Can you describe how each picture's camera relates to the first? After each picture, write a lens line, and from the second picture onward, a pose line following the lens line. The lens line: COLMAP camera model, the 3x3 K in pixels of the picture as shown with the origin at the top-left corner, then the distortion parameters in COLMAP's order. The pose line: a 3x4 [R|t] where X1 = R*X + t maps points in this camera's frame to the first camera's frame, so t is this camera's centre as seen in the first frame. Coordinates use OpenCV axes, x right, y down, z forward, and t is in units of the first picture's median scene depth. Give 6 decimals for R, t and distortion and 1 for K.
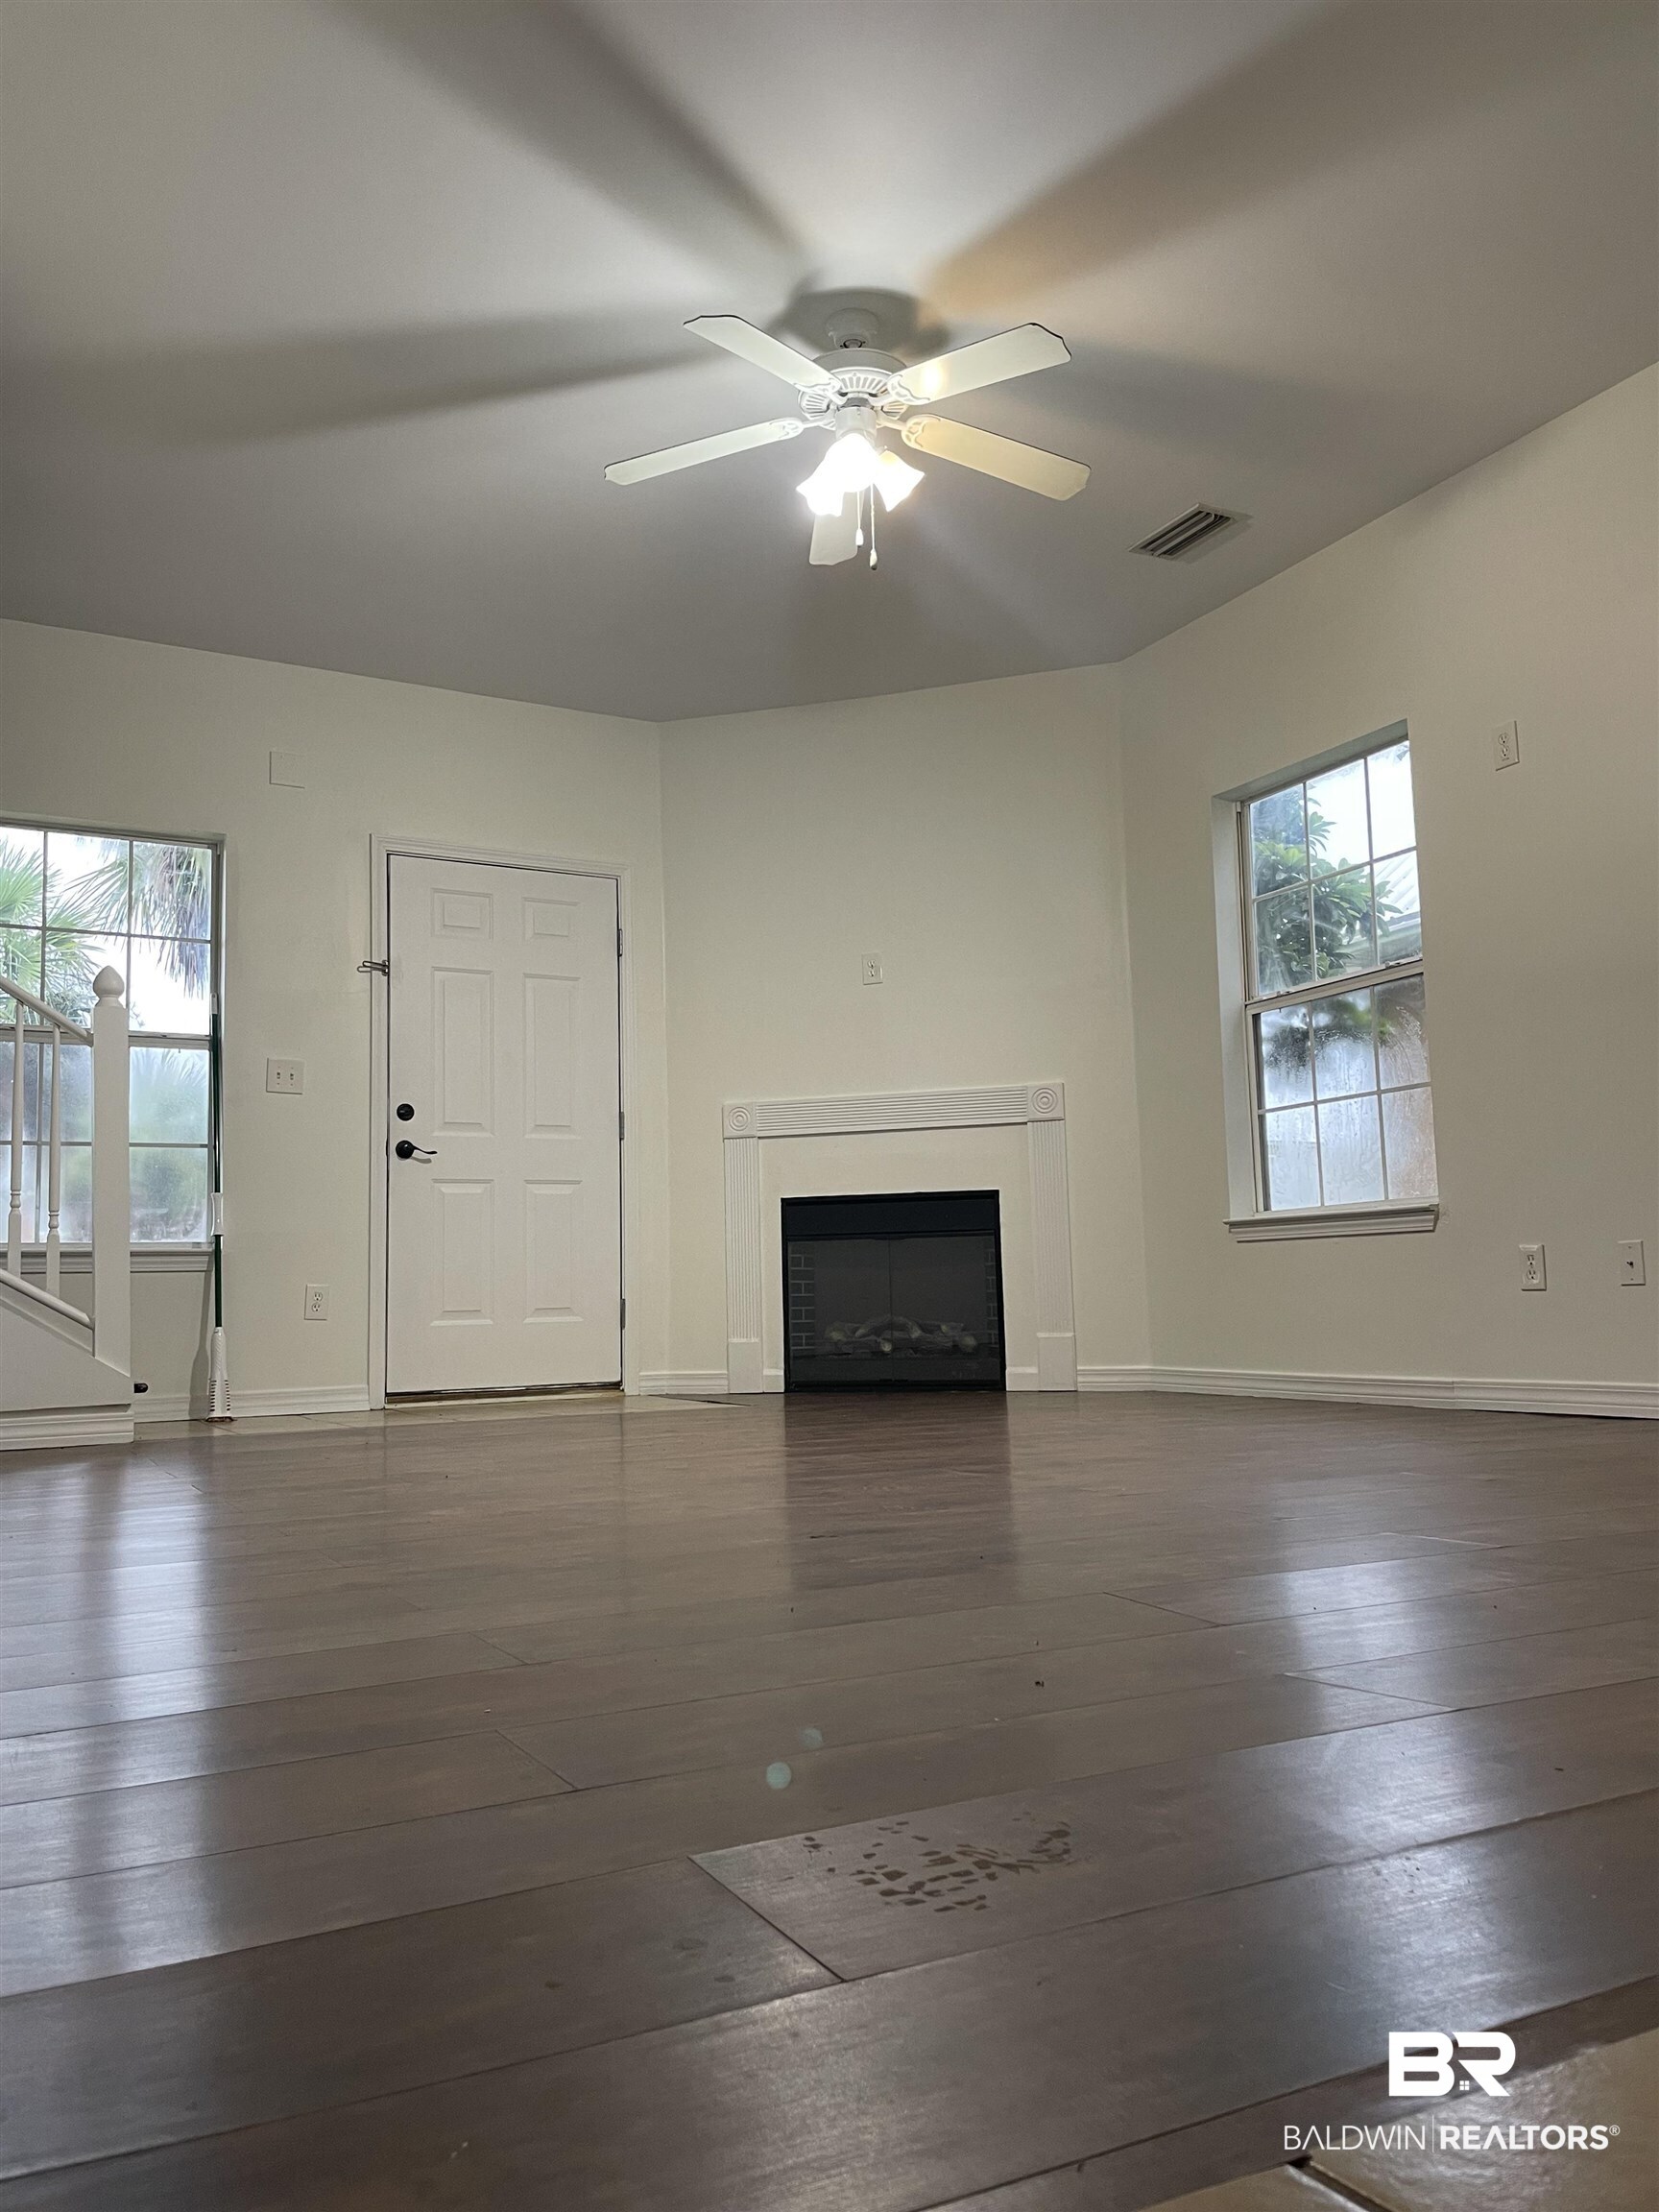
lens RADIAL K [[1651.2, 0, 829.5], [0, 1651.2, 1106.0], [0, 0, 1]] dist [0.090715, -0.111928]
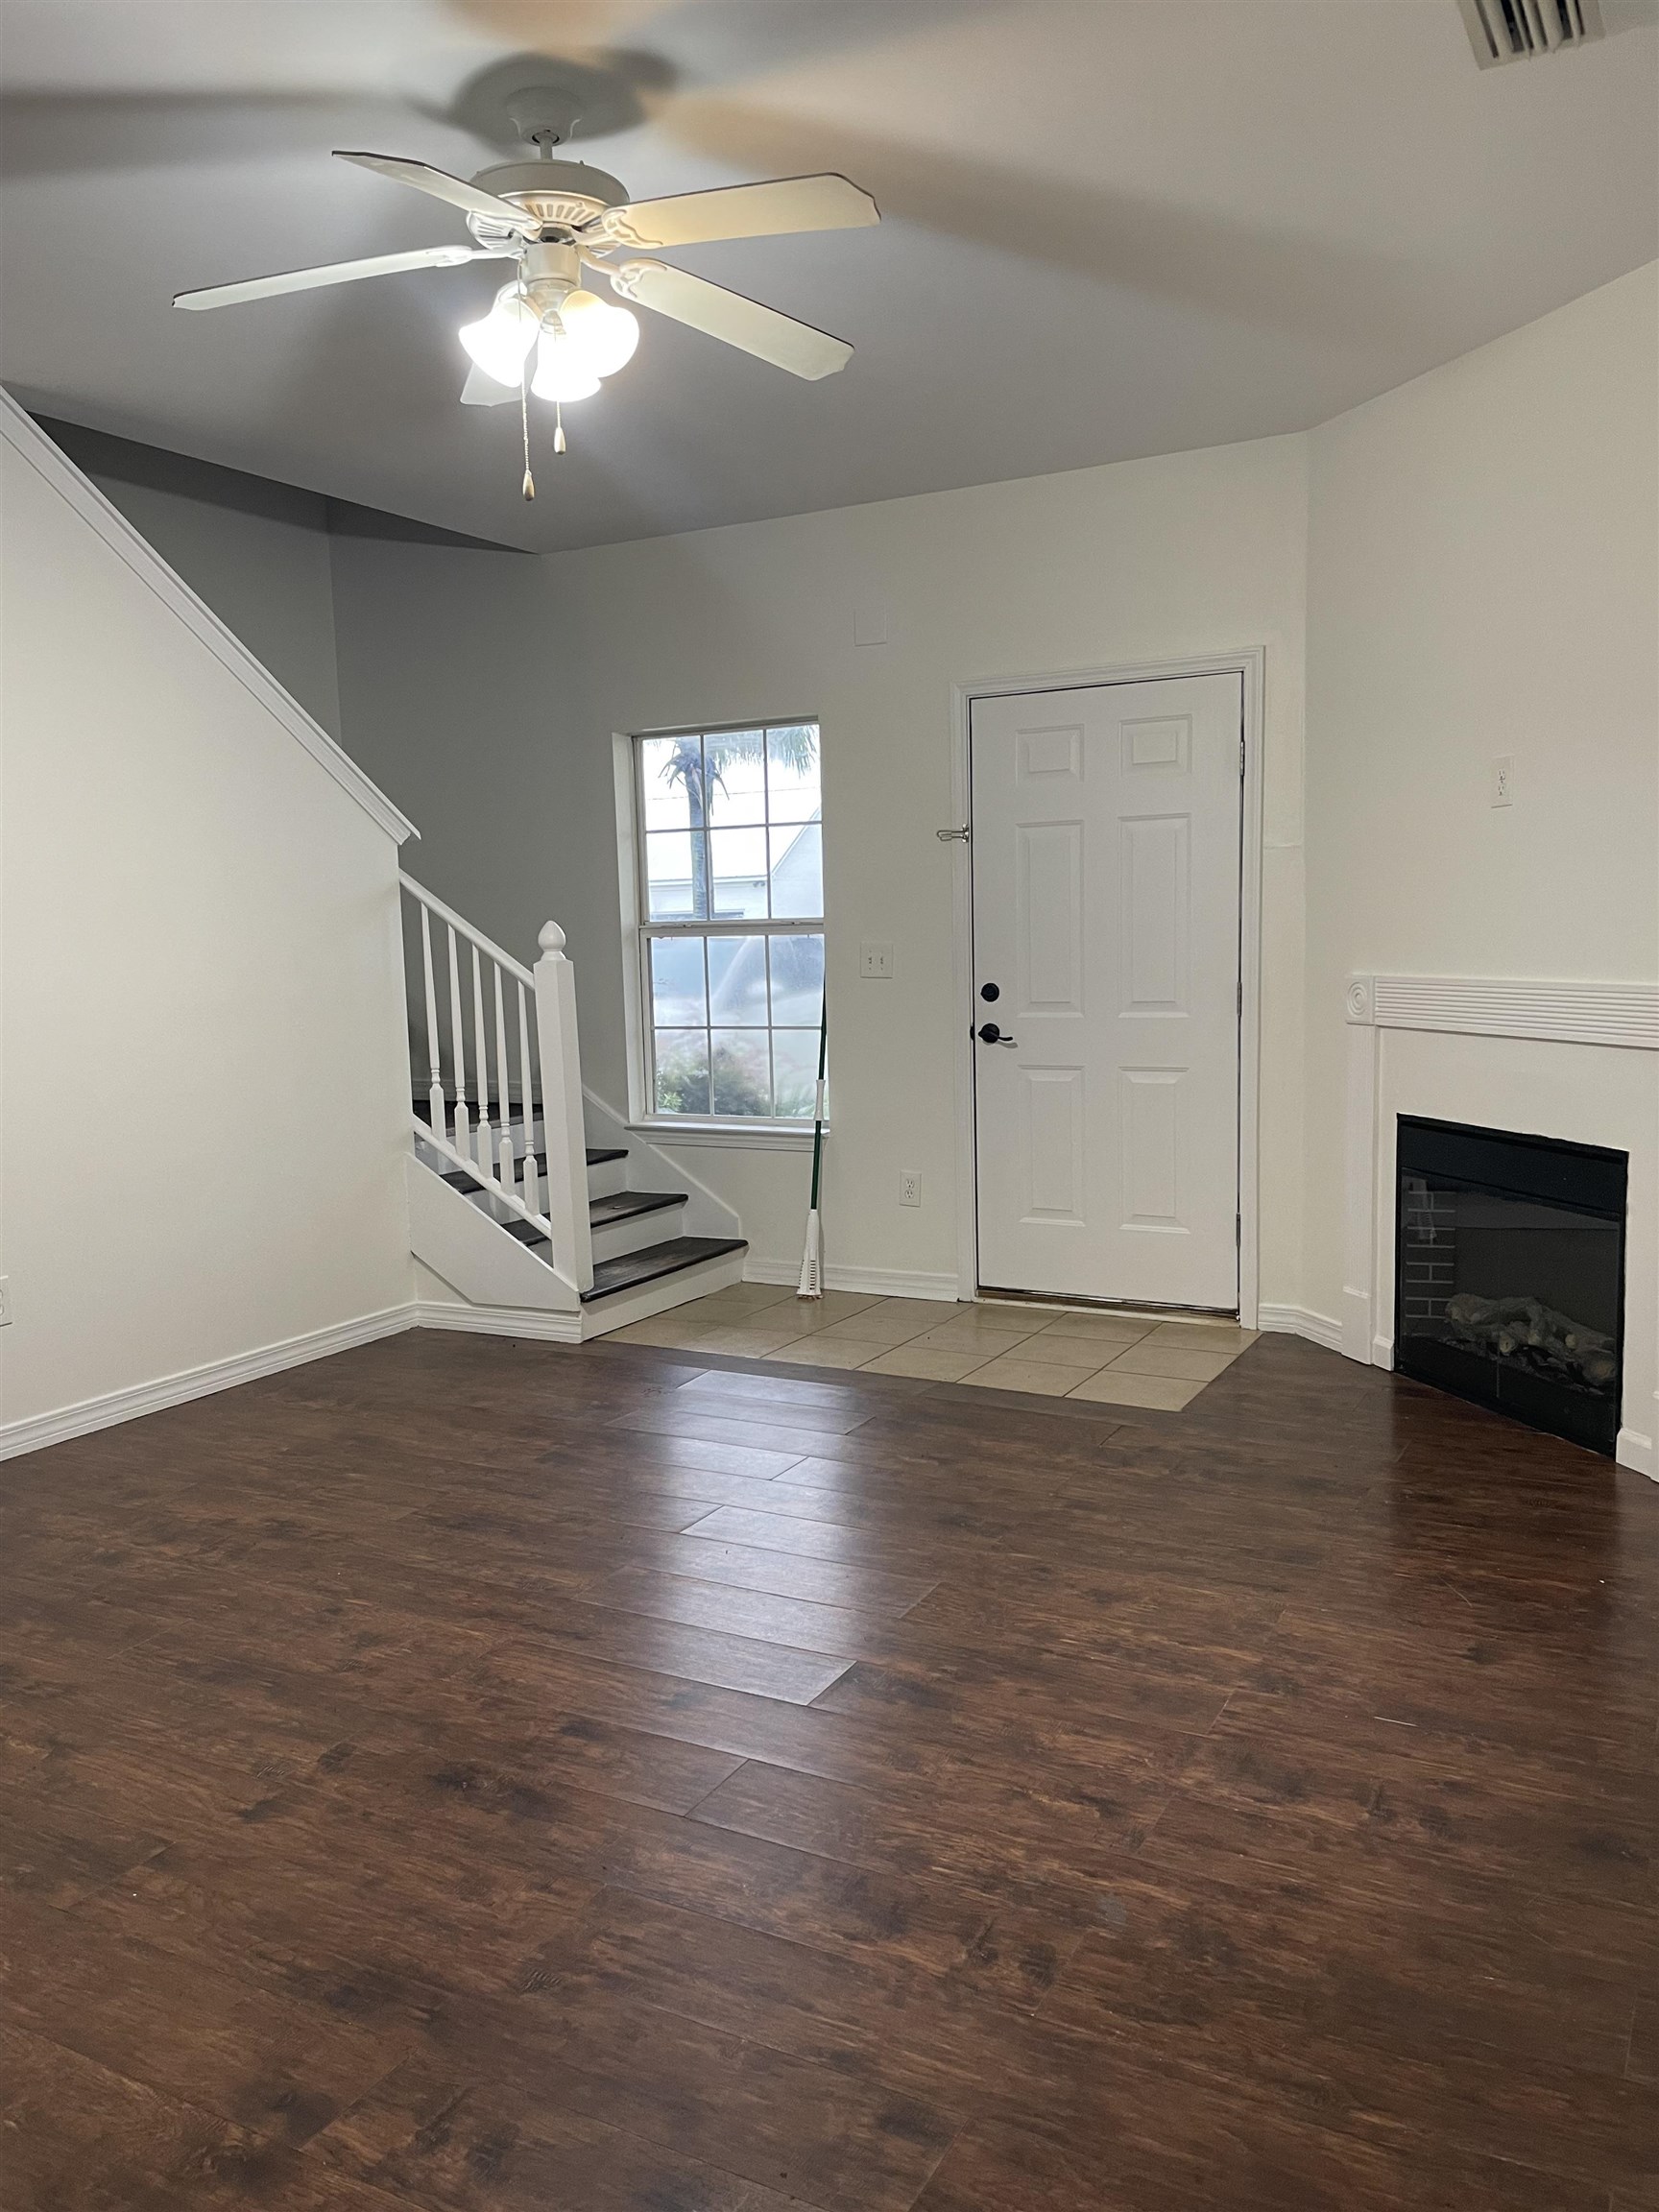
lens RADIAL K [[1662.7, 0, 817.0], [0, 1662.7, 1106.6], [0, 0, 1]] dist [0.102528, -0.111287]
pose [[0.547836, 0.099781, -0.830614, 0.459135], [0.111565, 0.975280, 0.190743, -0.119896], [0.829113, -0.197163, 0.523161, 0.422060]]
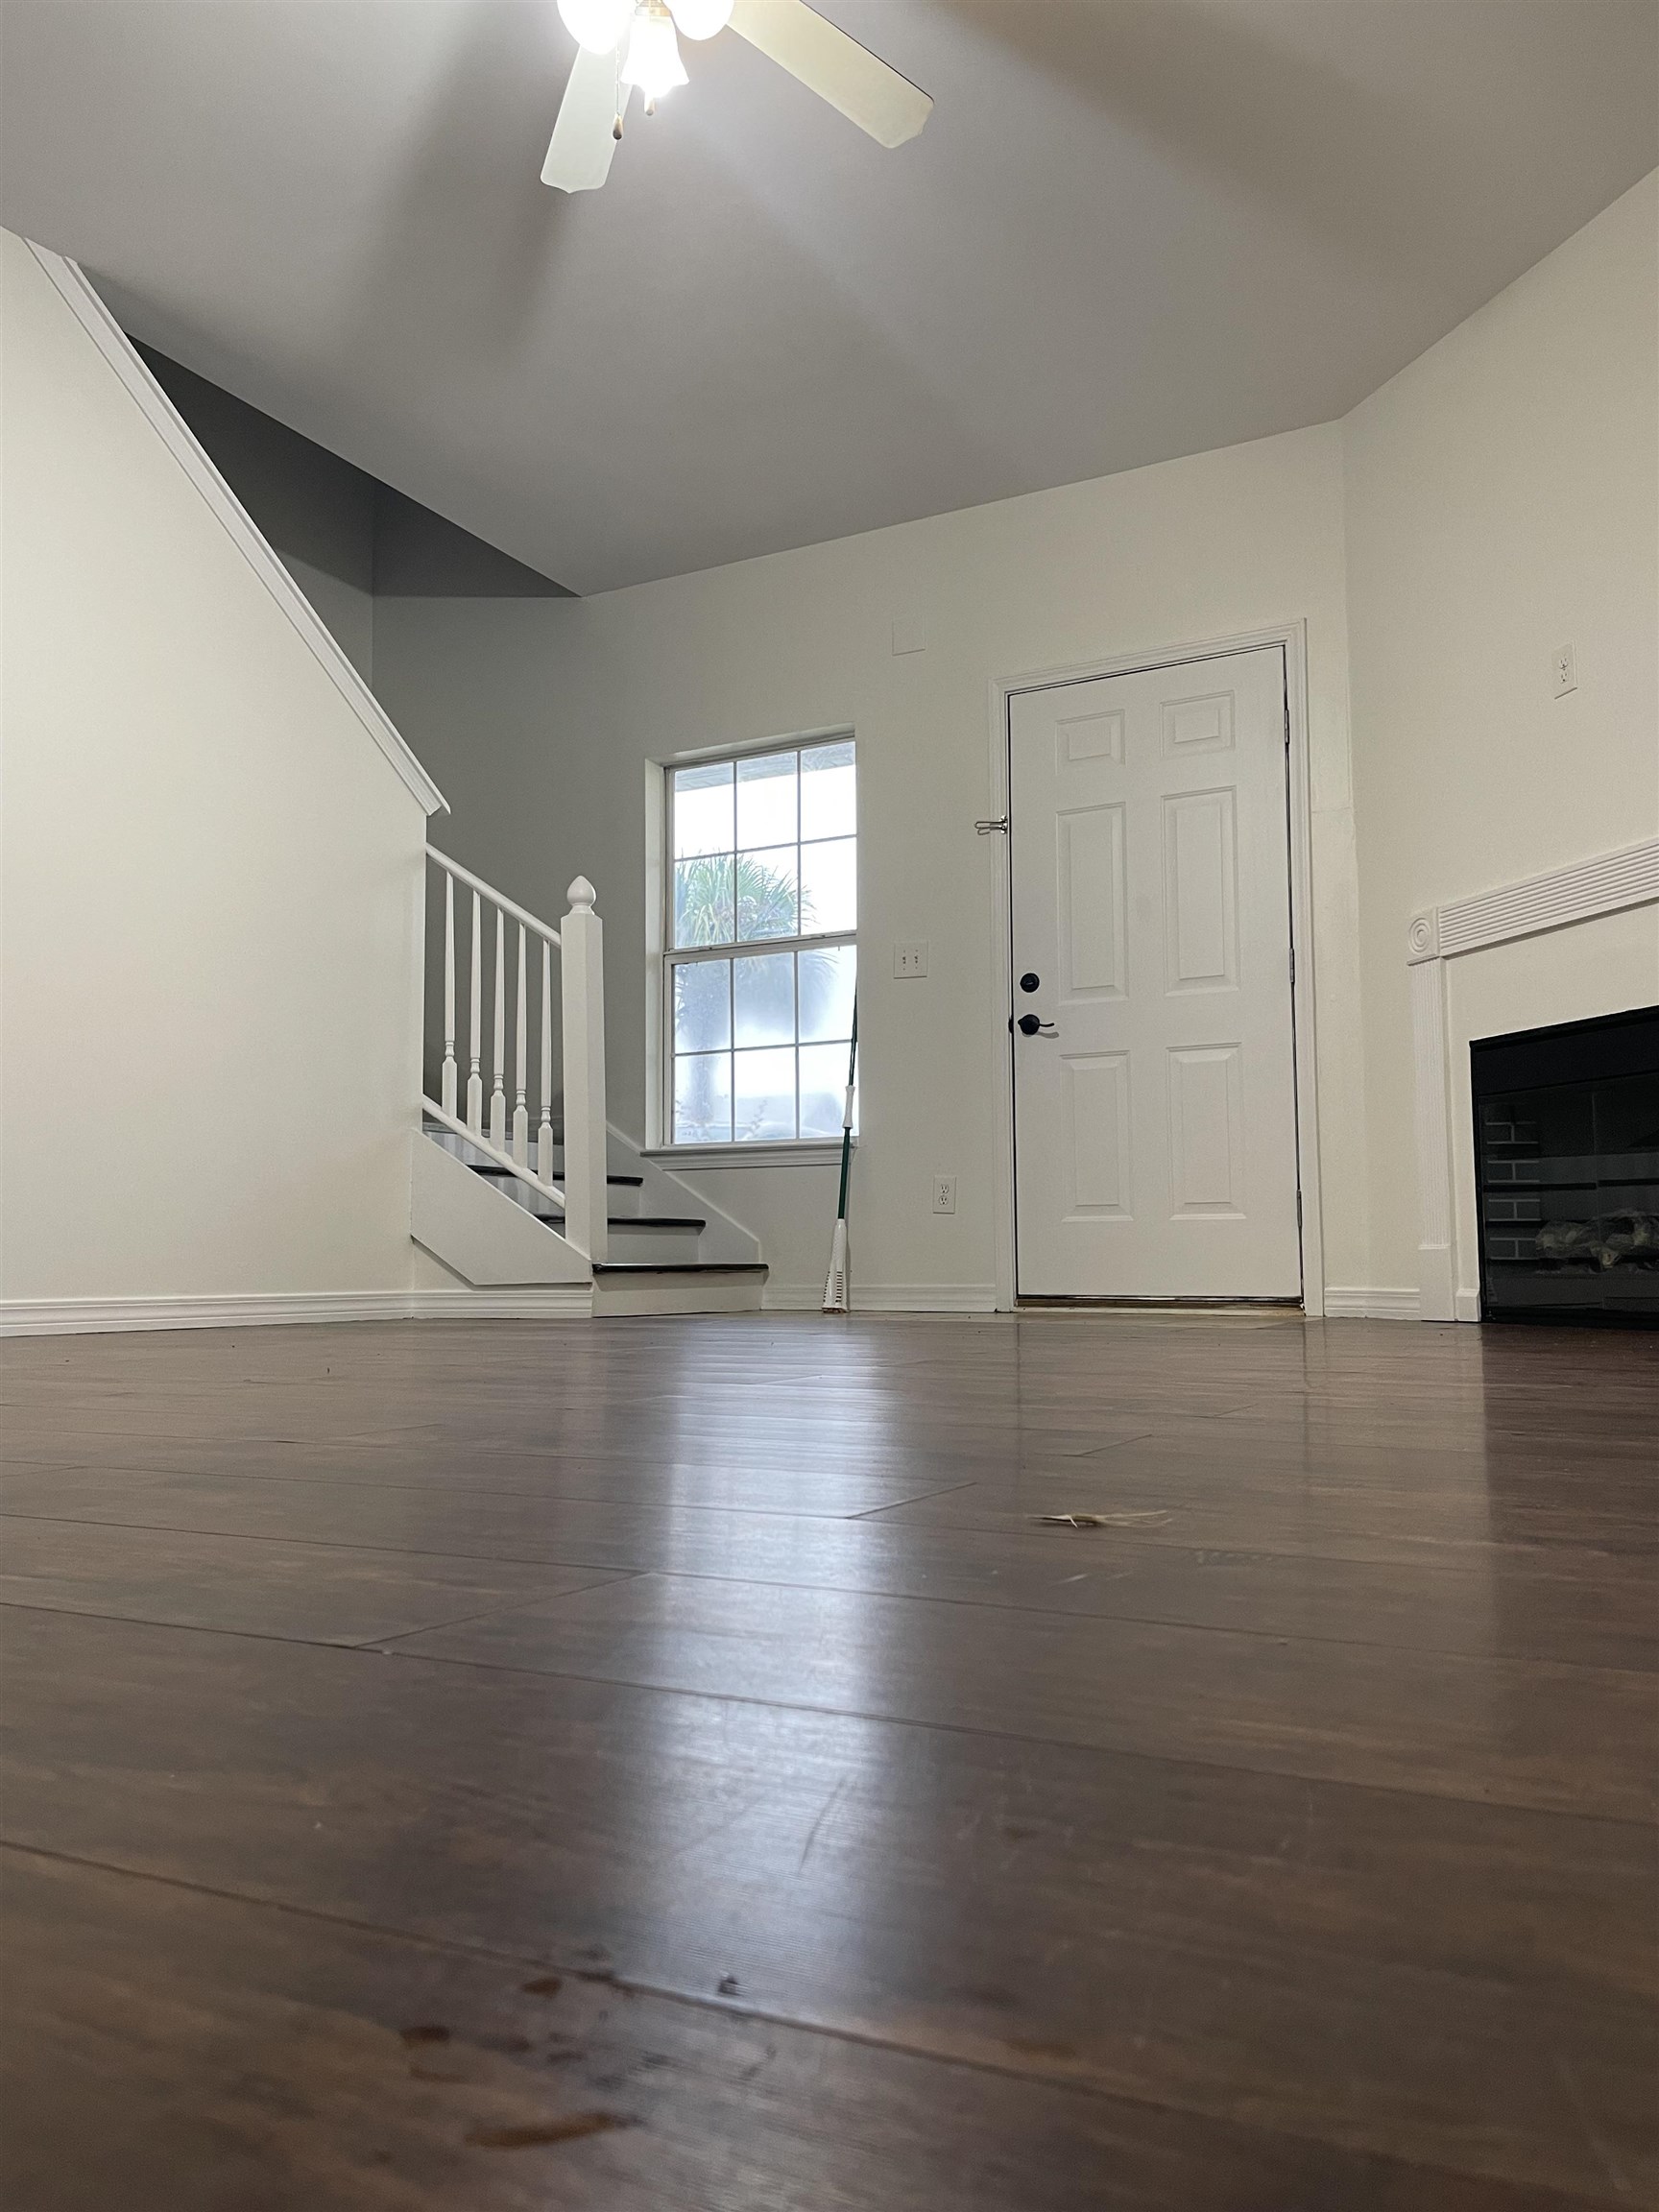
lens RADIAL K [[1651.2, 0, 829.5], [0, 1651.2, 1106.0], [0, 0, 1]] dist [0.090715, -0.111928]
pose [[0.560568, -0.059182, -0.825991, 0.407606], [0.090495, 0.995847, -0.009936, 0.067945], [0.823149, -0.069178, 0.563596, 0.404588]]
